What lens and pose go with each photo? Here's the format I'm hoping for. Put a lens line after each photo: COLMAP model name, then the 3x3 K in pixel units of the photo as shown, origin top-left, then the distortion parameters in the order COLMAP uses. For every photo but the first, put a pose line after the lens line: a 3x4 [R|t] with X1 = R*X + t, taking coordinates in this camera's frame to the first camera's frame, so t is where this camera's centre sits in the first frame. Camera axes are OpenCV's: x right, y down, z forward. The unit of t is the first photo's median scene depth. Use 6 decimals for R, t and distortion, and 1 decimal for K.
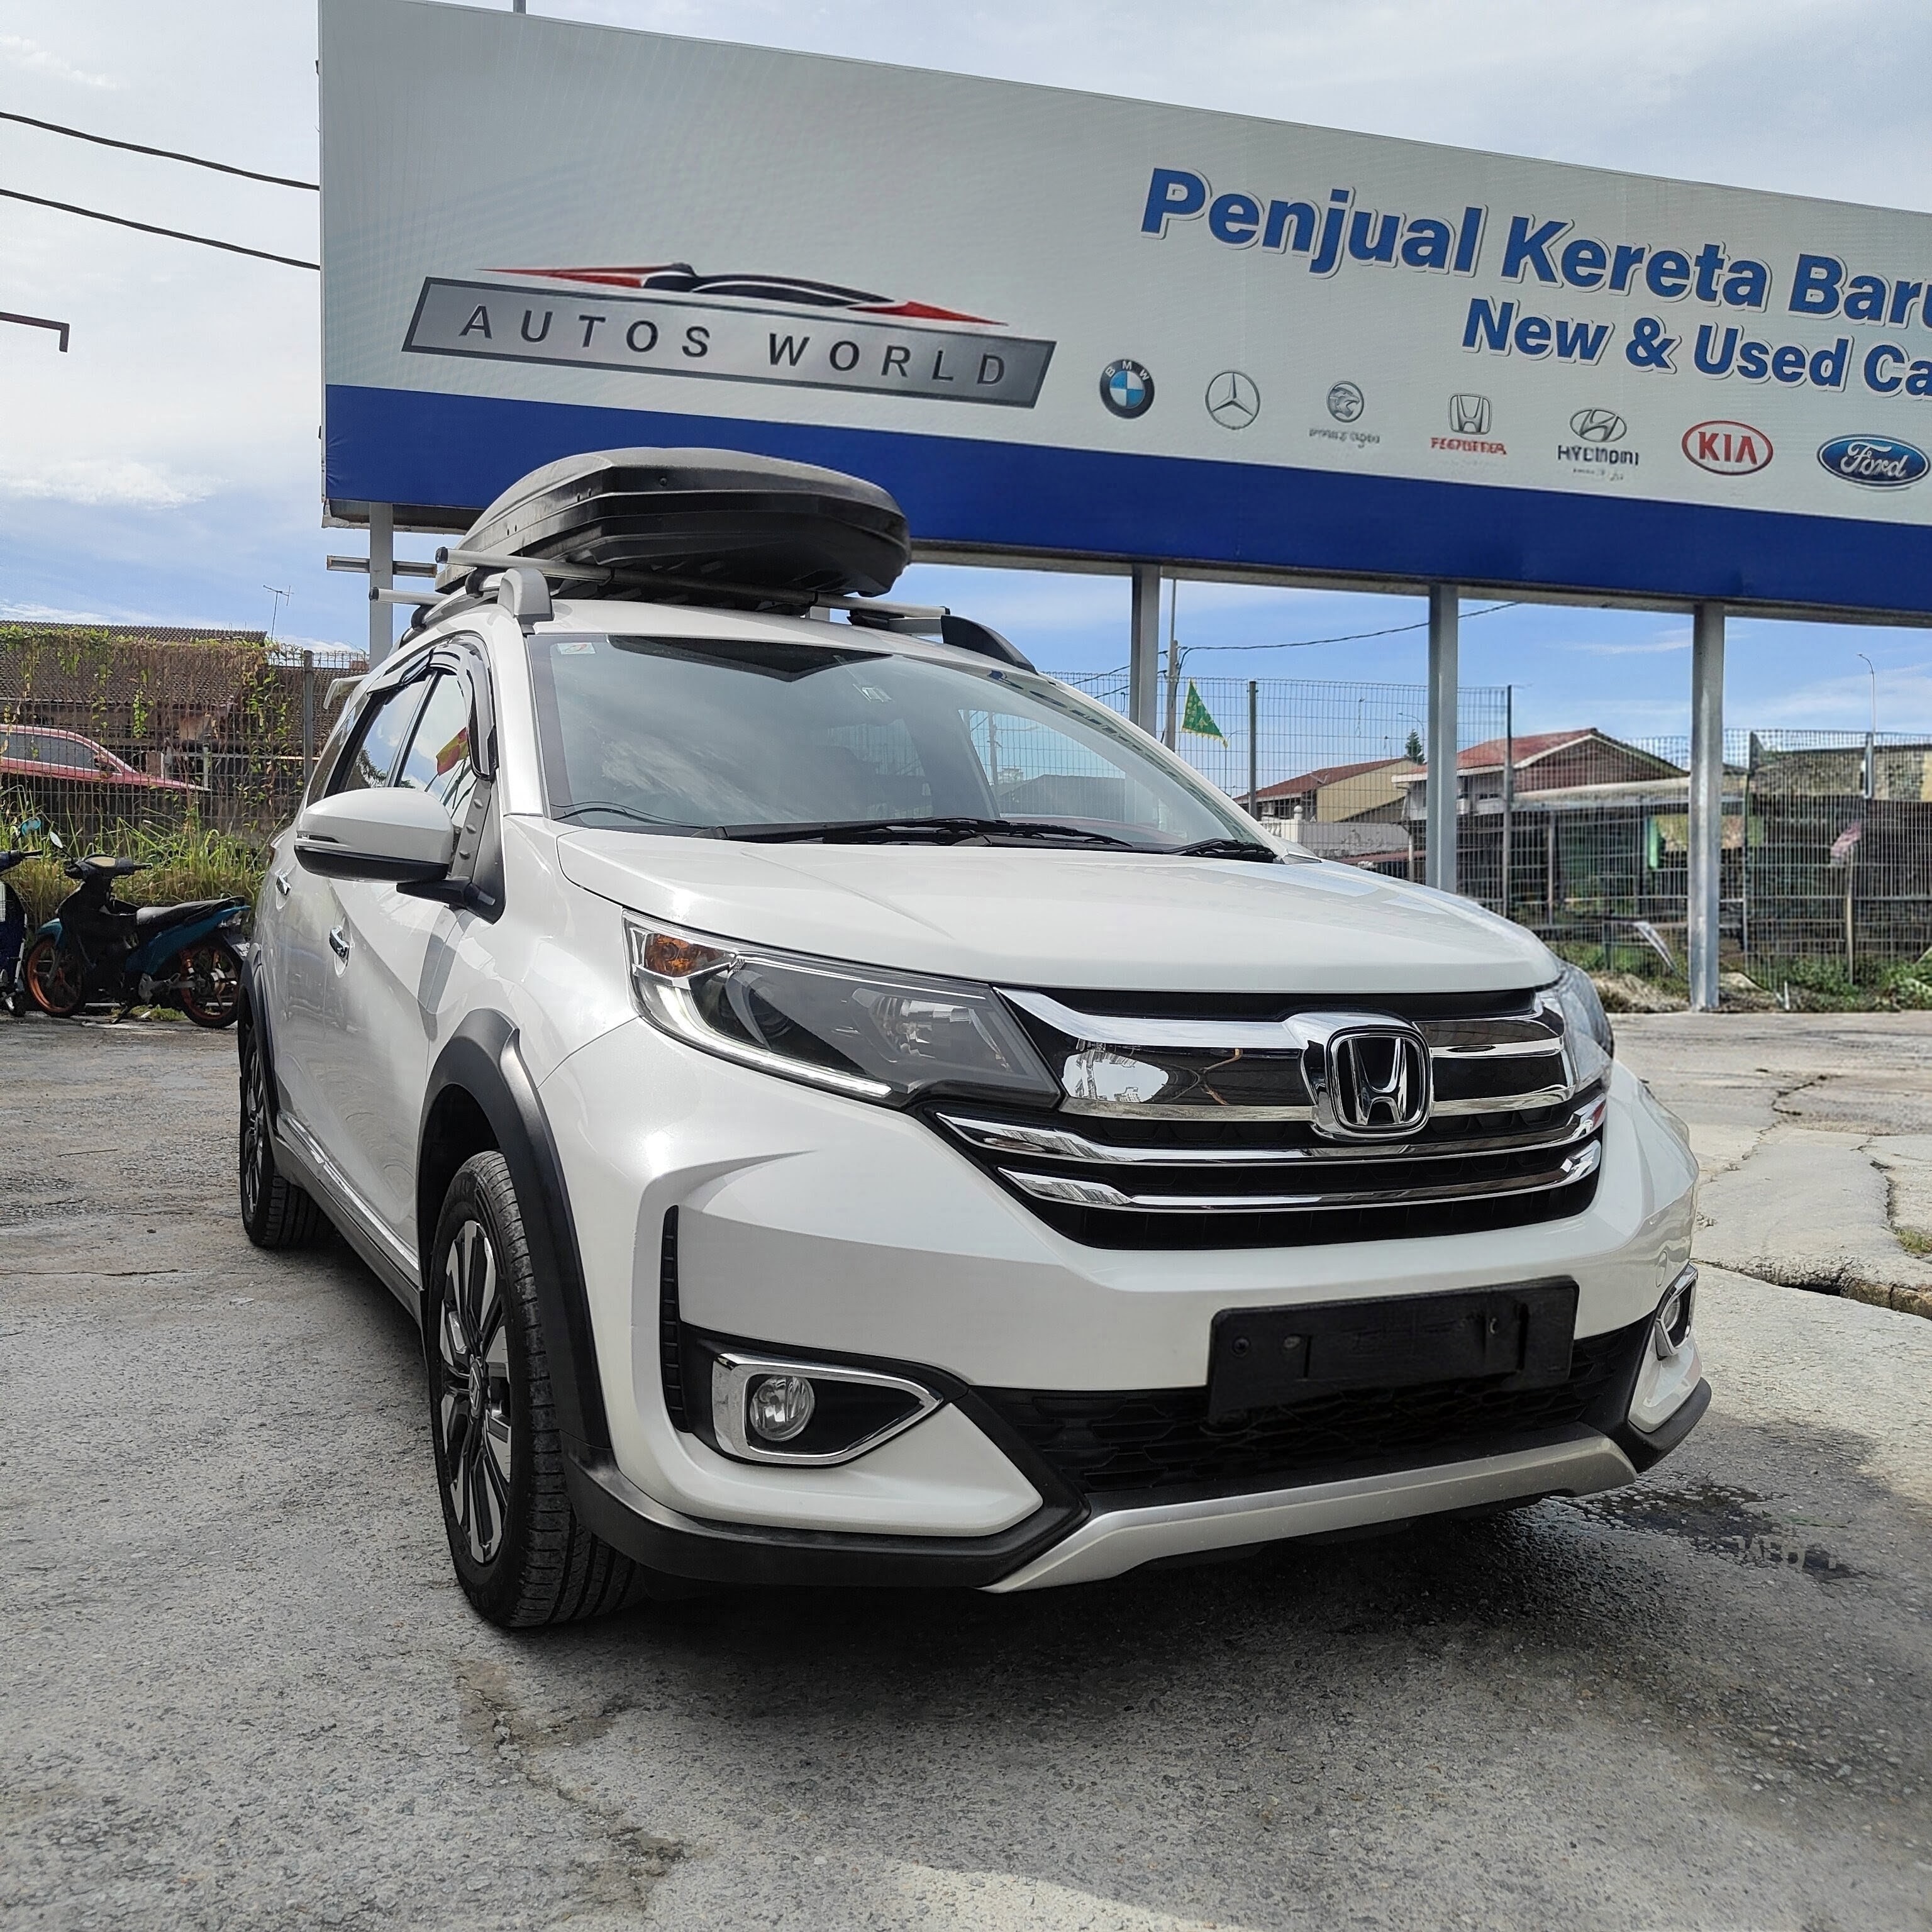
lens RADIAL K [[1816.2, 0, 955.1], [0, 1816.2, 986.2], [0, 0, 1]] dist [0.006887, 0.000000]
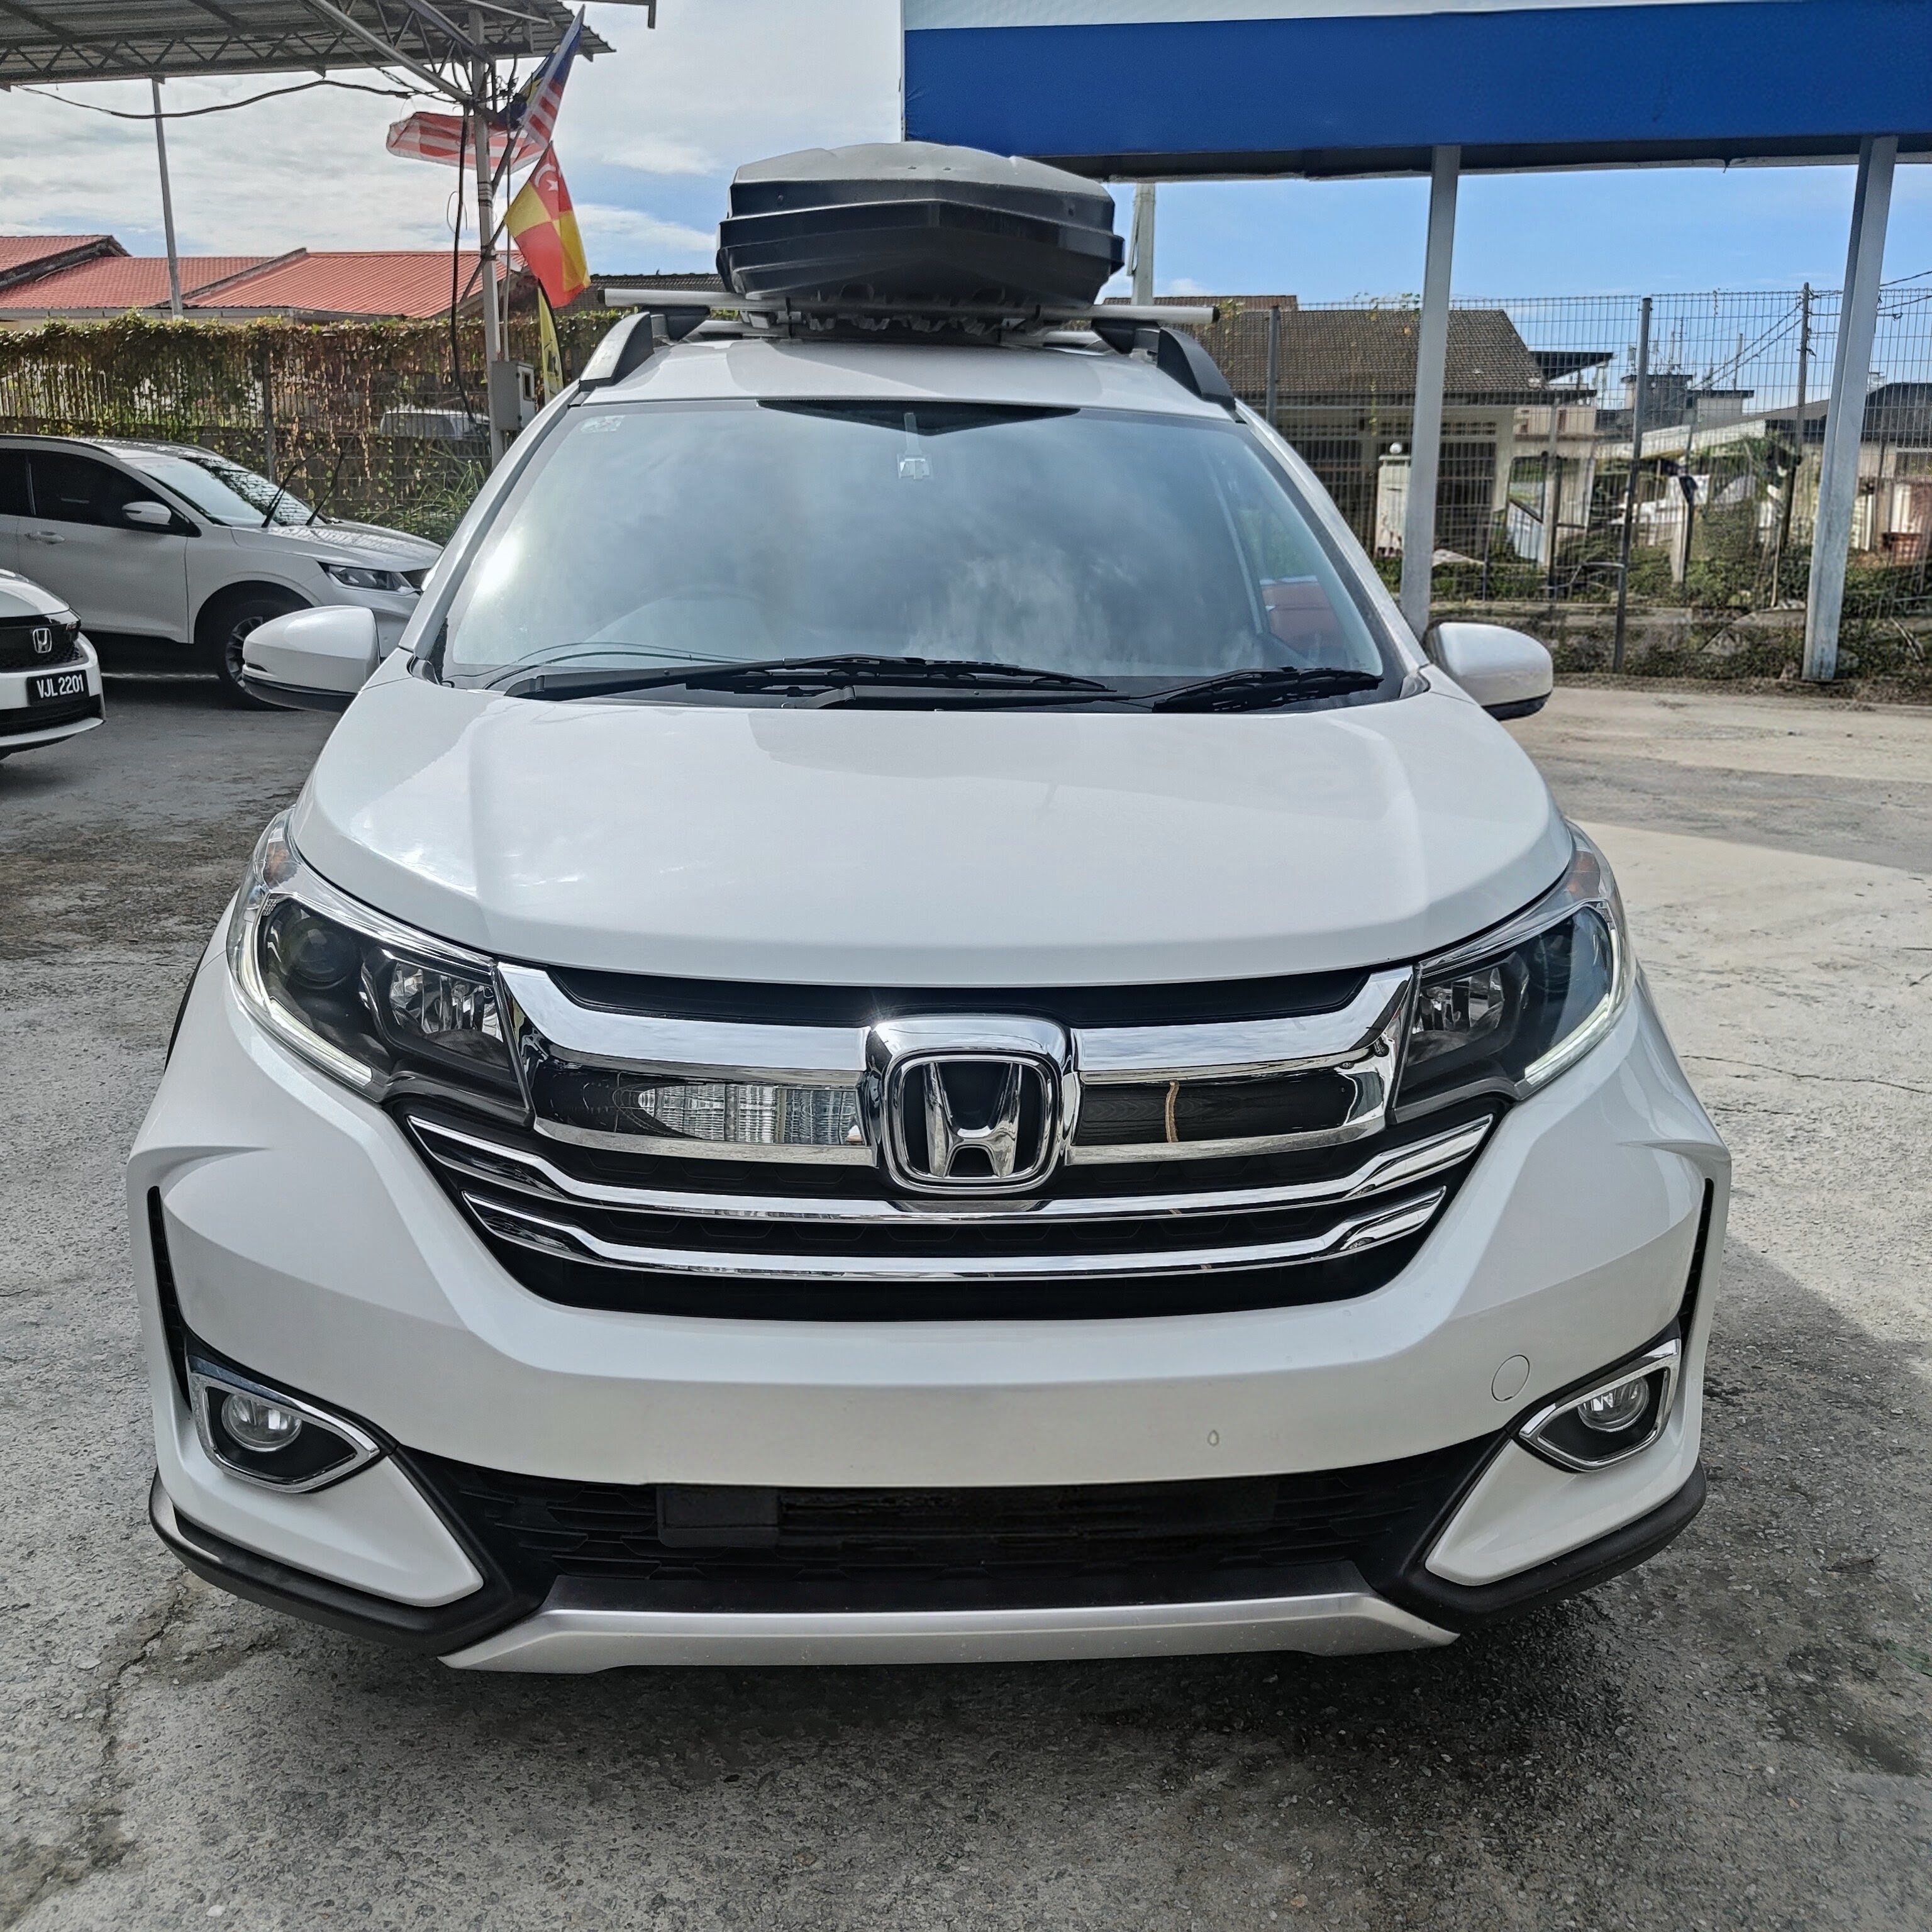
lens RADIAL K [[1816.2, 0, 971.9], [0, 1816.2, 973.9], [0, 0, 1]] dist [0.006887, 0.000000]
pose [[0.915019, 0.088508, -0.393583, 0.543486], [-0.011485, 0.980956, 0.193892, -0.157257], [0.403248, -0.172895, 0.898609, 0.360915]]
